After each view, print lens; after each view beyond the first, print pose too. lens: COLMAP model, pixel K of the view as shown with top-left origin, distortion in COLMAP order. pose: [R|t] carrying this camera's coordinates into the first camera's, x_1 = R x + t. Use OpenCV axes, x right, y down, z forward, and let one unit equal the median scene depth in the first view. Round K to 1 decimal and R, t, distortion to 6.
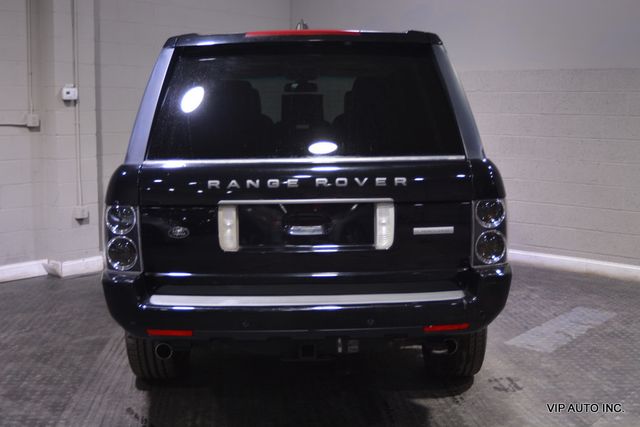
lens RADIAL K [[796.6, 0, 322.2], [0, 796.6, 216.3], [0, 0, 1]] dist [-0.038424, 0.000000]
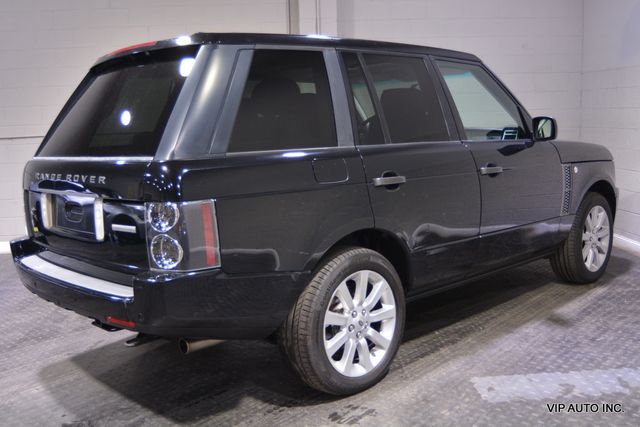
lens RADIAL K [[706.2, 0, 318.9], [0, 706.2, 210.9], [0, 0, 1]] dist [-0.080758, 0.000000]
pose [[0.638530, 0.078707, -0.765562, 0.818087], [-0.055343, 0.996877, 0.056328, -0.057712], [0.767604, 0.006401, 0.640892, 0.490255]]
